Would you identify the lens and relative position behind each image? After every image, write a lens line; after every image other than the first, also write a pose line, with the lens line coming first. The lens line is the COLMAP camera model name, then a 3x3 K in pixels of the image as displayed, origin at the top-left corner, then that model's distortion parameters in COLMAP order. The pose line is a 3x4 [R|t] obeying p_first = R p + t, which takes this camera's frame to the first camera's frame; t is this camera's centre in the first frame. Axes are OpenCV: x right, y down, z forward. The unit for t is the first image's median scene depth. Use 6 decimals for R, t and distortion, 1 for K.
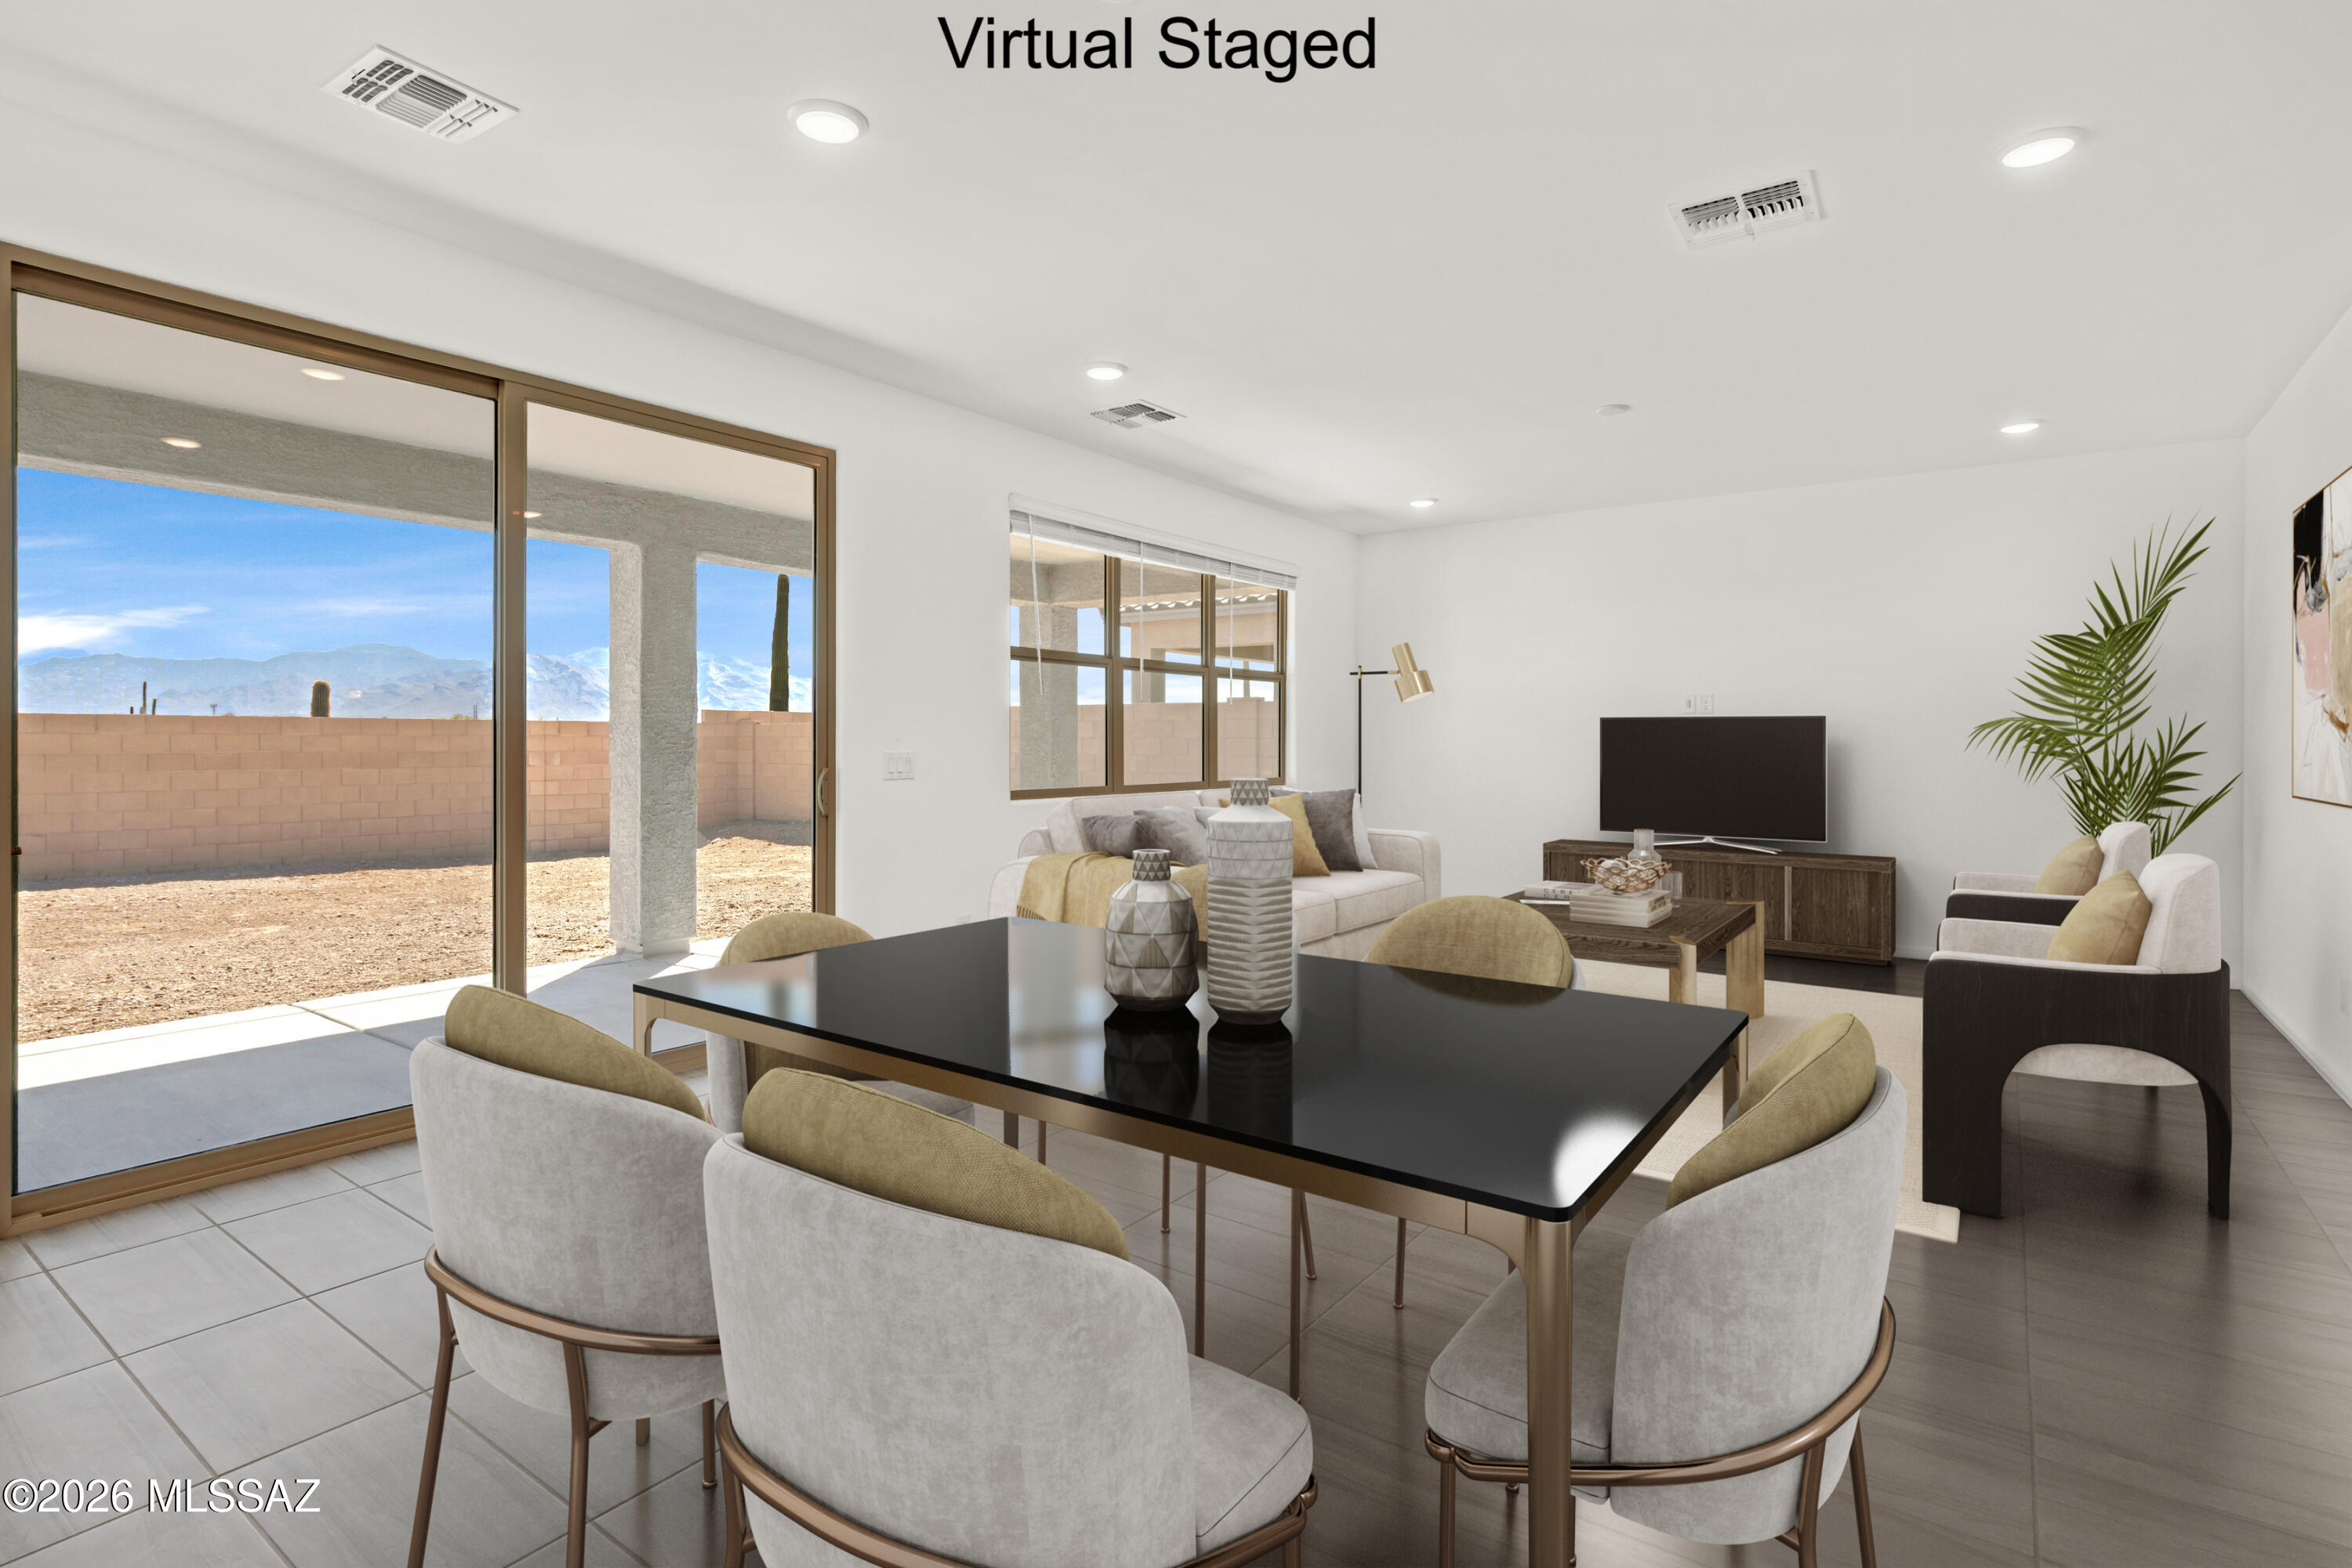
lens RADIAL K [[1157.1, 0, 1176.2], [0, 1157.1, 773.3], [0, 0, 1]] dist [0.004529, 0.001721]
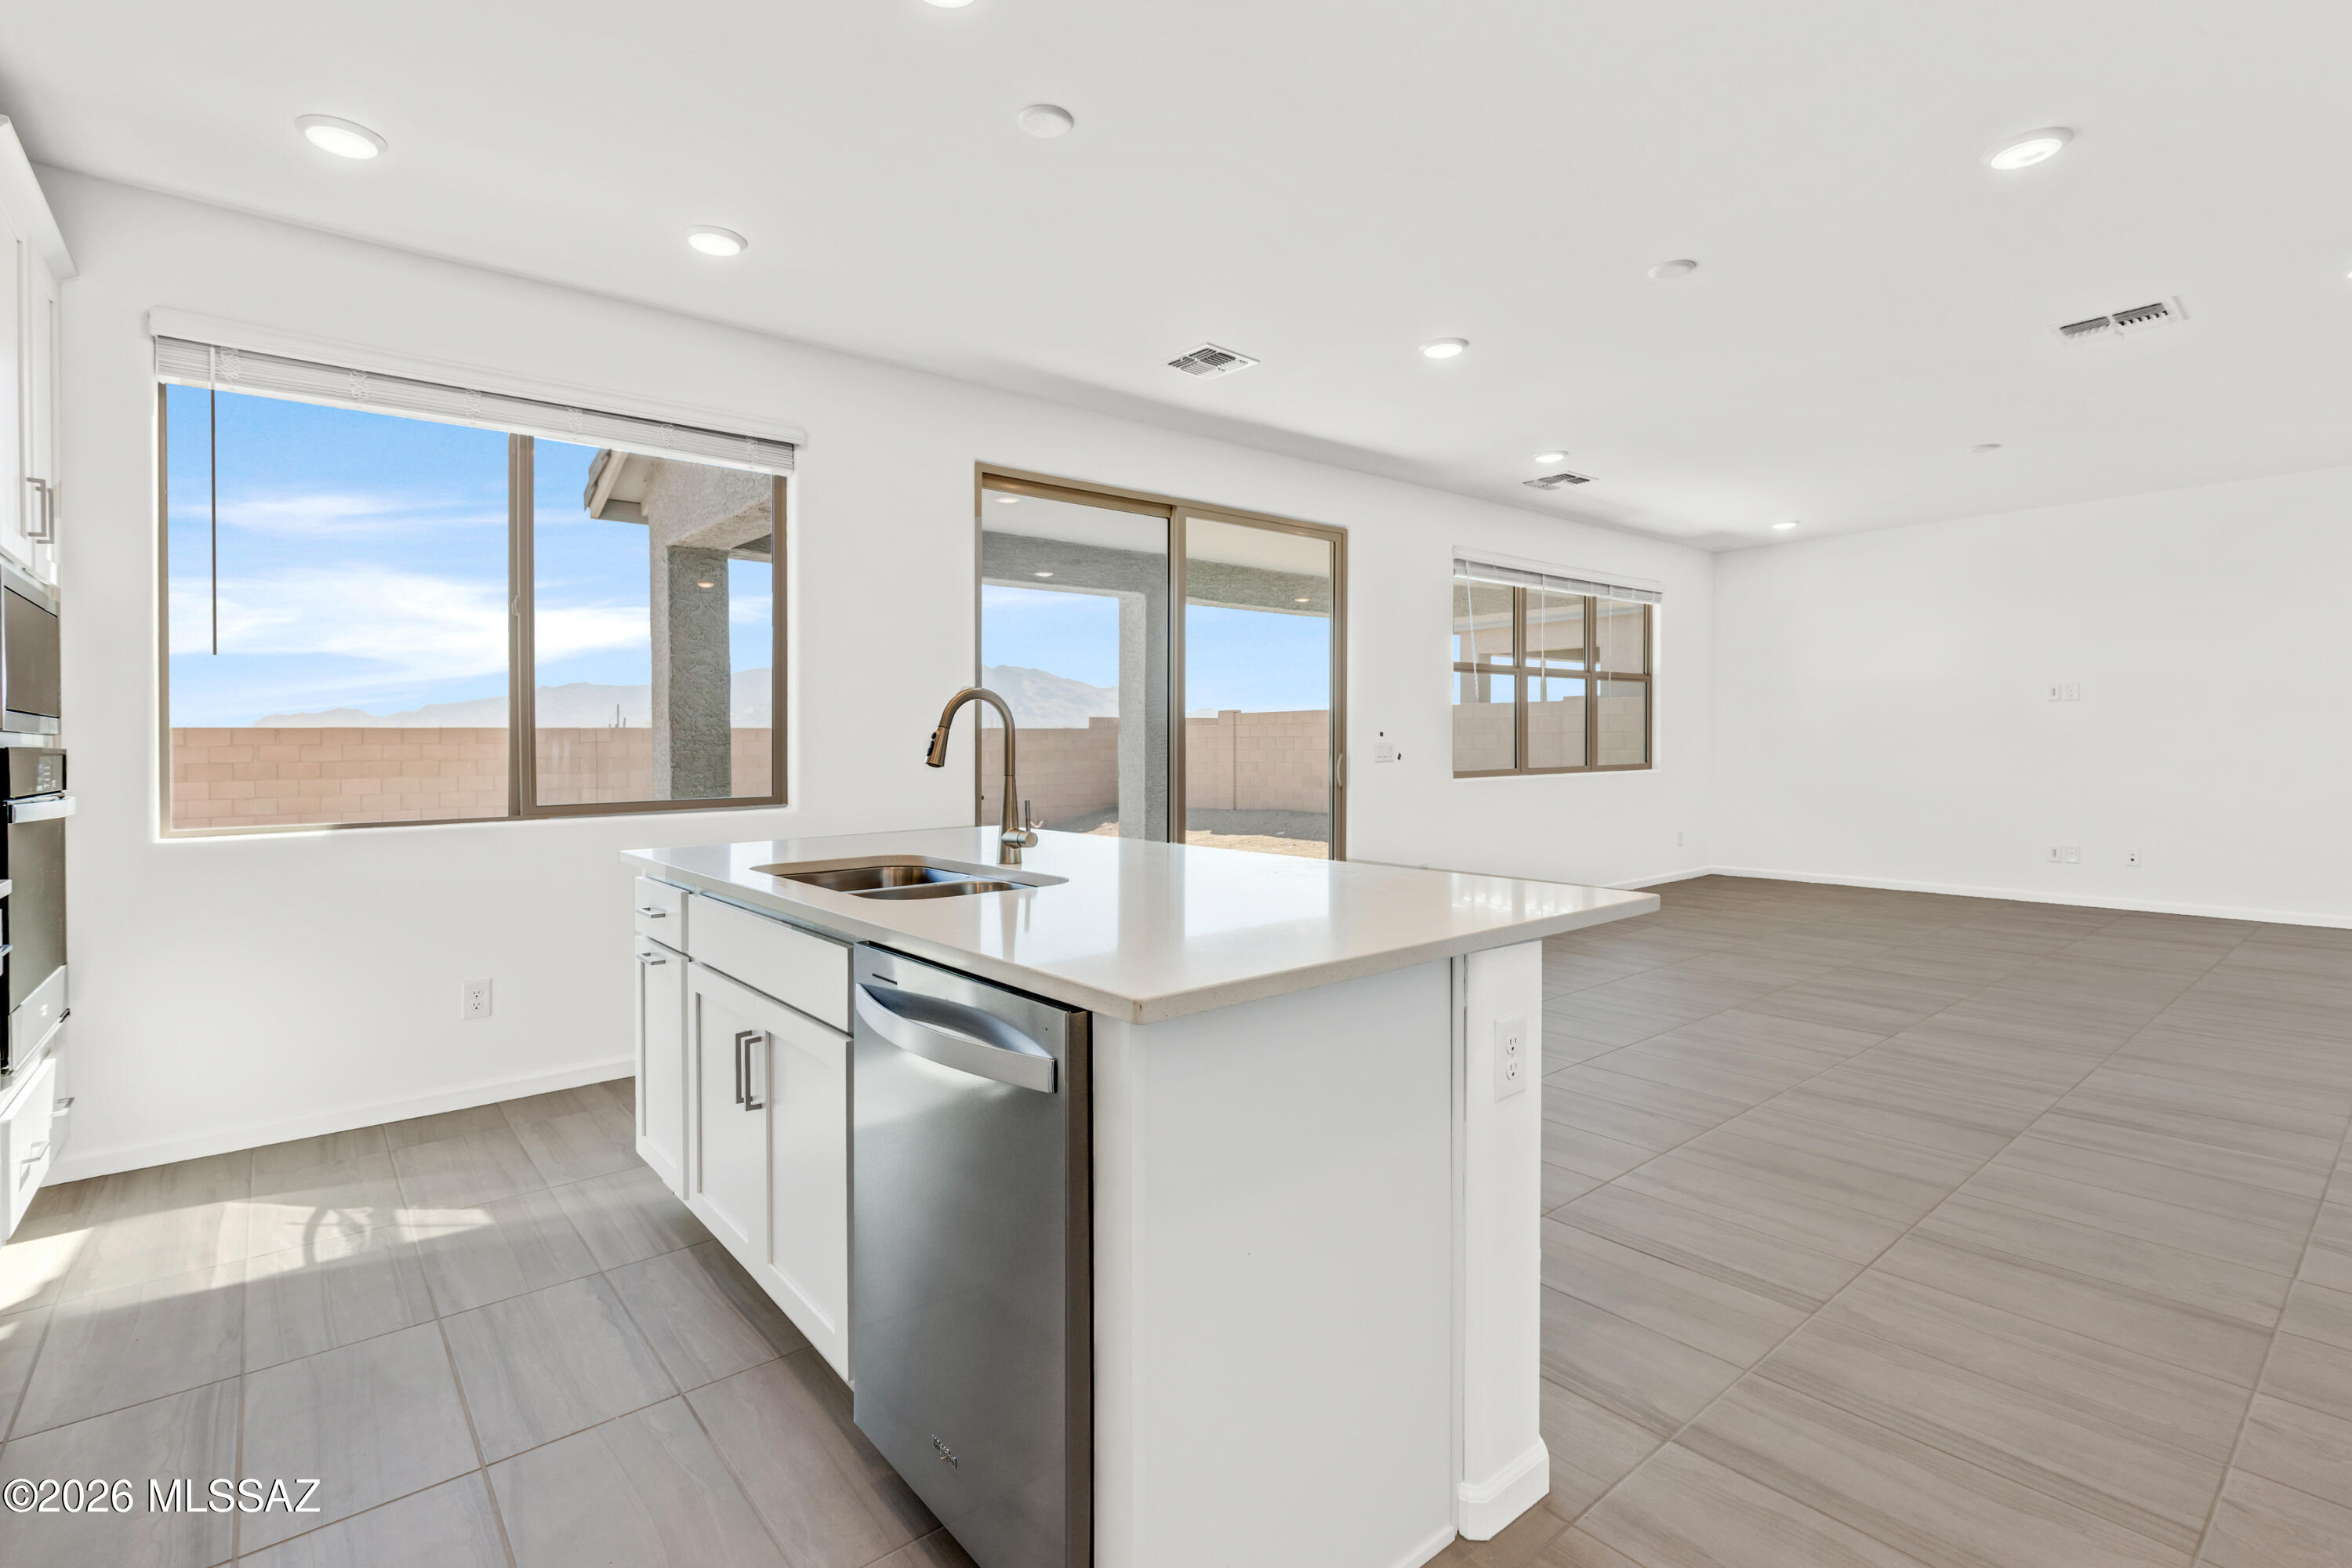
lens RADIAL K [[1090.1, 0, 1171.6], [0, 1090.1, 771.7], [0, 0, 1]] dist [0.005574, -0.001273]
pose [[0.968486, -0.006686, -0.248979, -0.139936], [0.006694, 0.999977, -0.000817, 0.014264], [0.248979, -0.000876, 0.968508, -0.273249]]
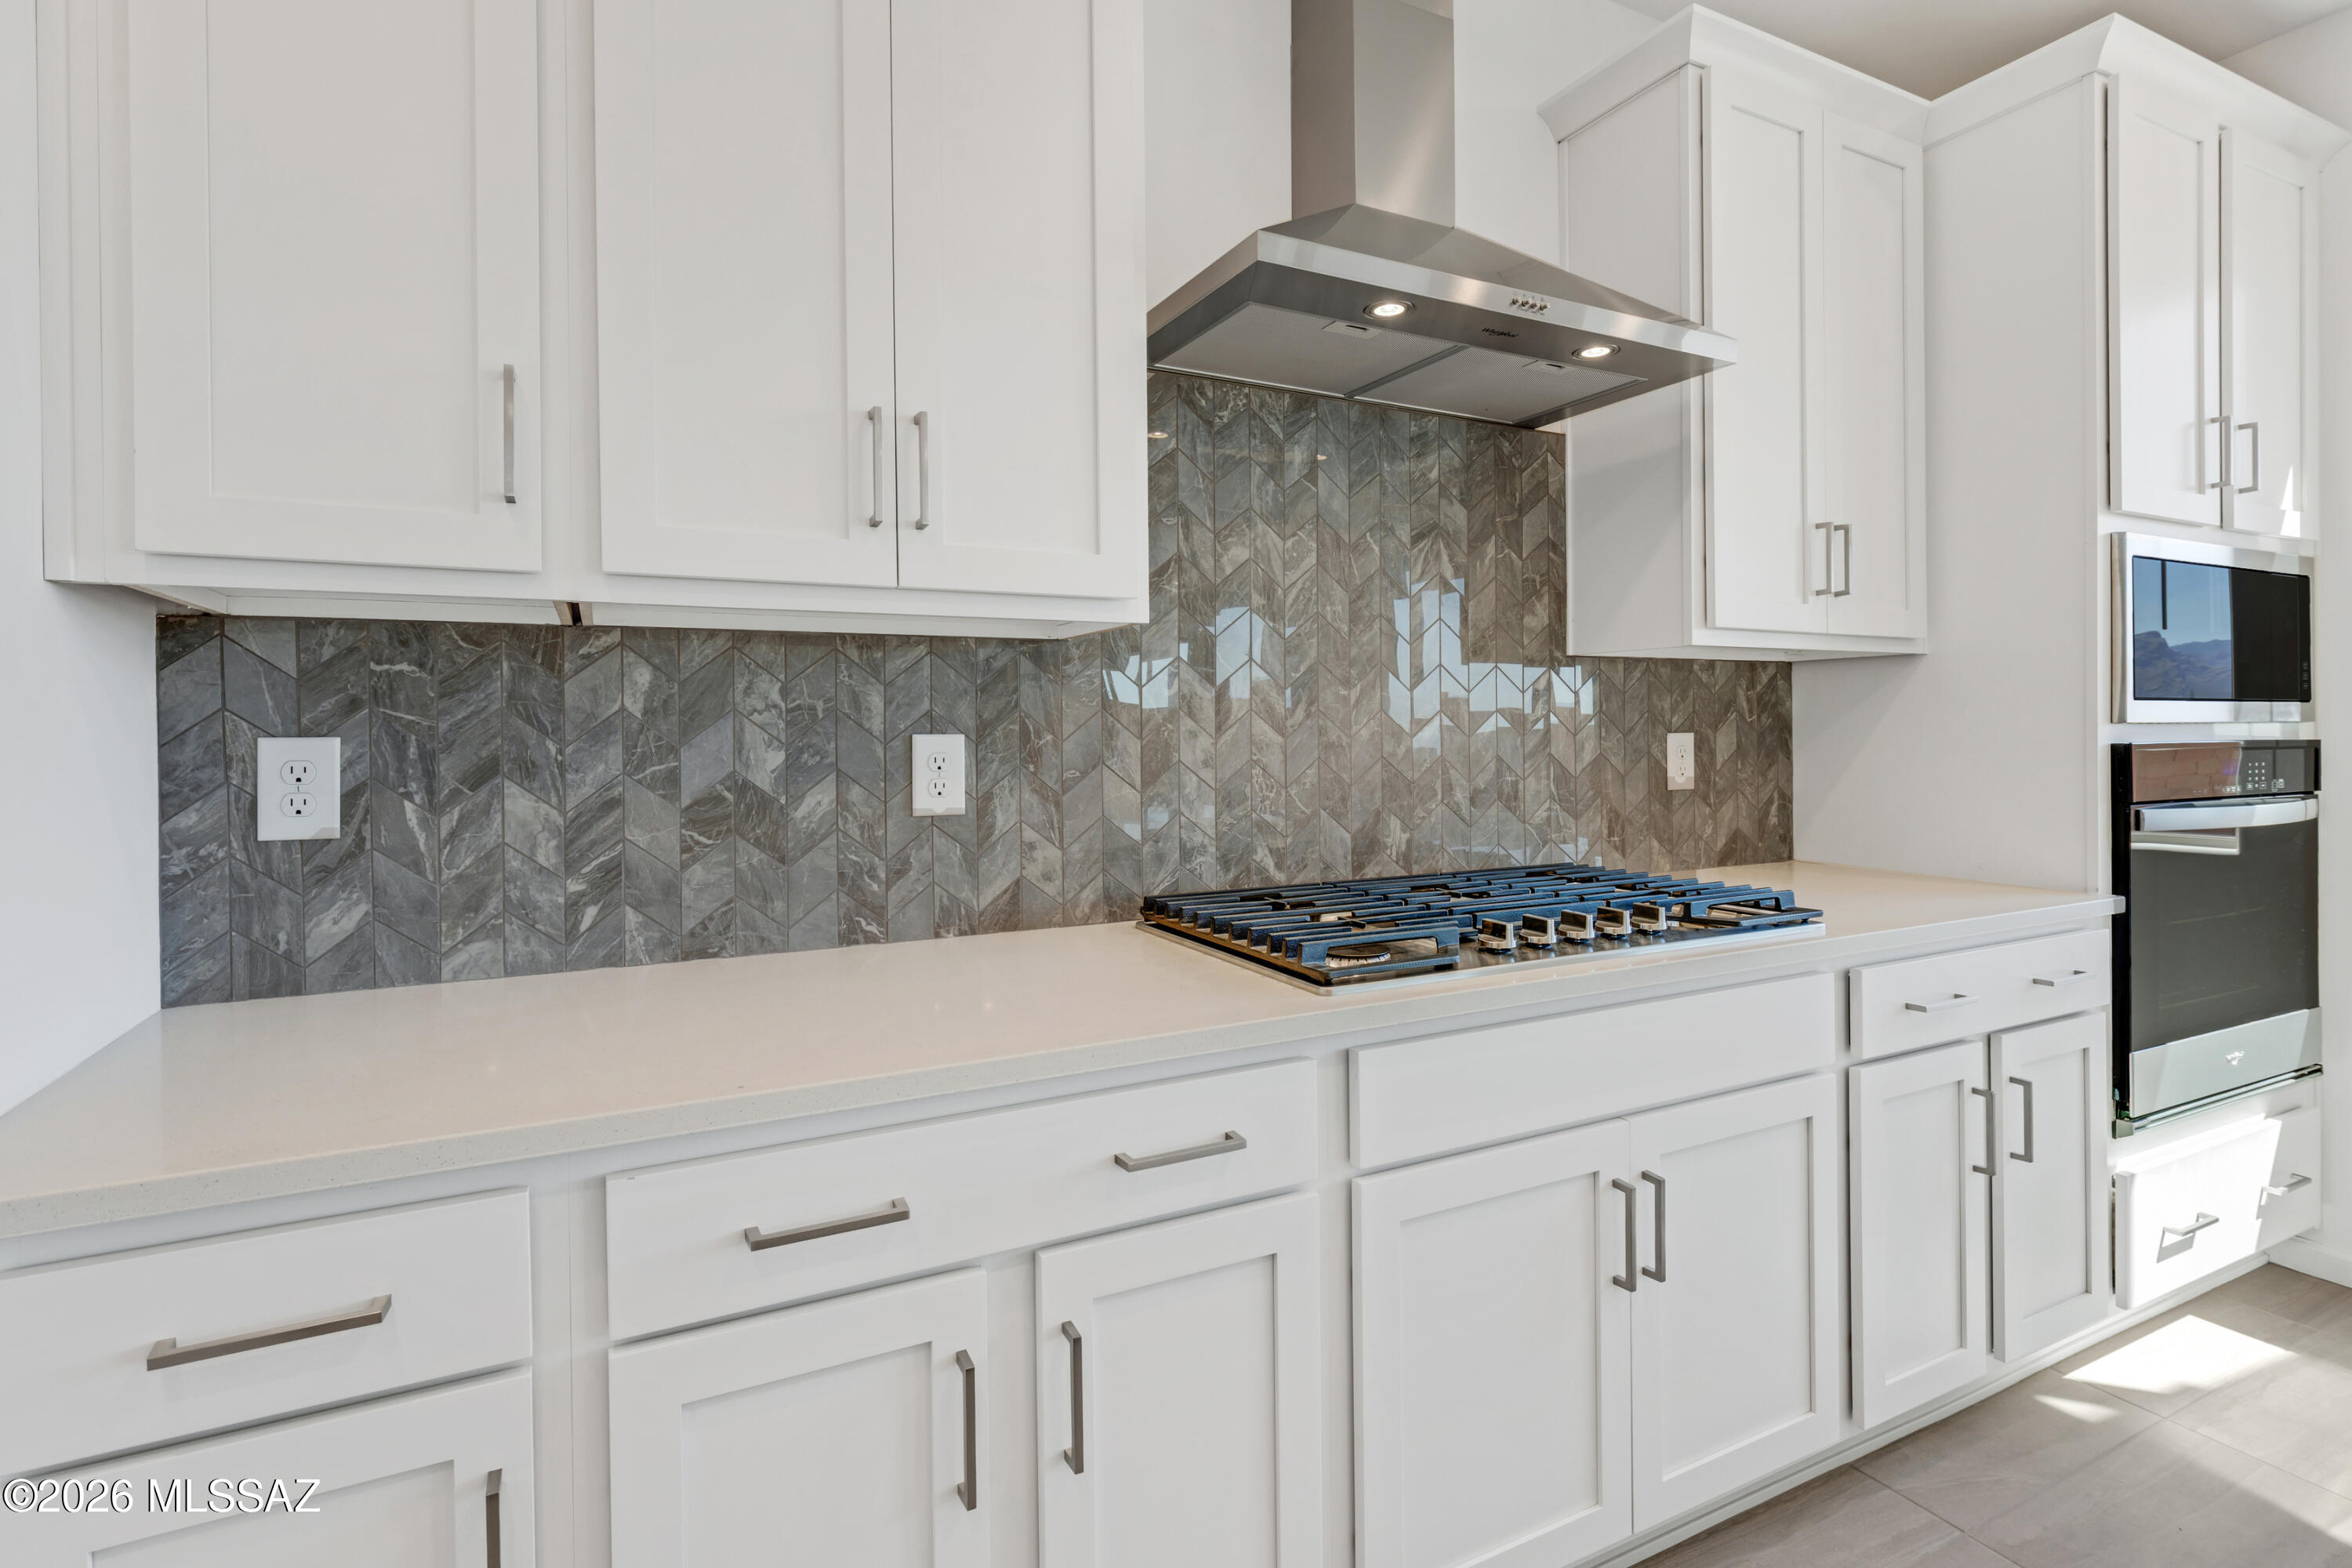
lens RADIAL K [[1157.1, 0, 1168.2], [0, 1157.1, 722.2], [0, 0, 1]] dist [0.004529, 0.001721]
pose [[-0.441576, -0.004881, -0.897210, -0.189385], [-0.021776, 0.999749, 0.005279, 0.000484], [0.896959, 0.021869, -0.441572, -0.099571]]
